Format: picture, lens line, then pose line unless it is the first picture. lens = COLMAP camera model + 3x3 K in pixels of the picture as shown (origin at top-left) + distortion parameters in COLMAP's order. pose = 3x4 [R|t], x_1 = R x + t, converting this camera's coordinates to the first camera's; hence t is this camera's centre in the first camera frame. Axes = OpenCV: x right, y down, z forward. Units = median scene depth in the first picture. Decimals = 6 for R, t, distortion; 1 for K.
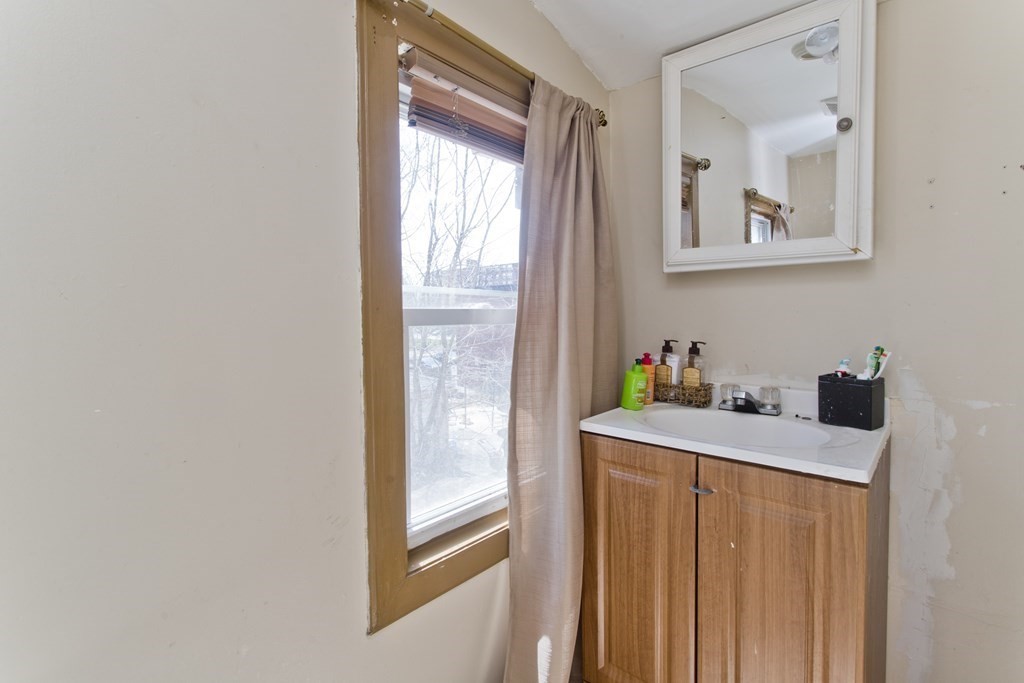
lens RADIAL K [[496.1, 0, 508.4], [0, 496.1, 336.4], [0, 0, 1]] dist [0.002622, 0.000434]
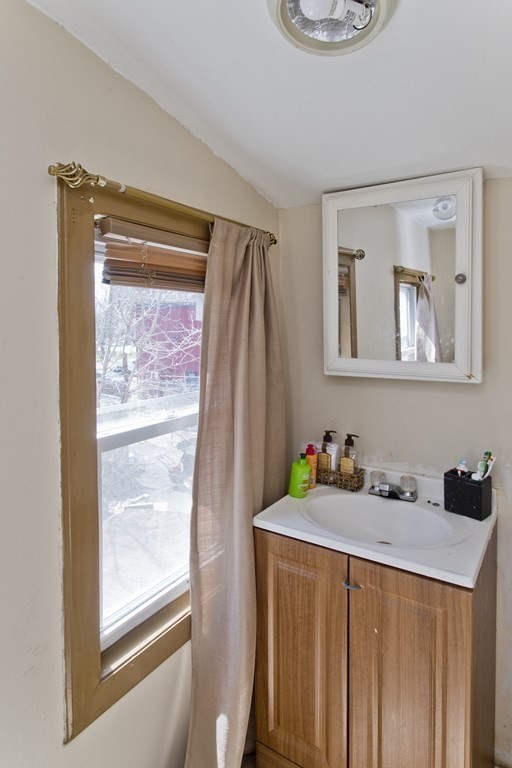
lens RADIAL K [[472.5, 0, 257.4], [0, 472.5, 338.1], [0, 0, 1]] dist [-0.009013, 0.002897]
pose [[0.989219, 0.002306, 0.146424, -0.008756], [-0.000018, 0.999878, -0.015630, -0.245176], [-0.146442, 0.015459, 0.989098, -0.102199]]
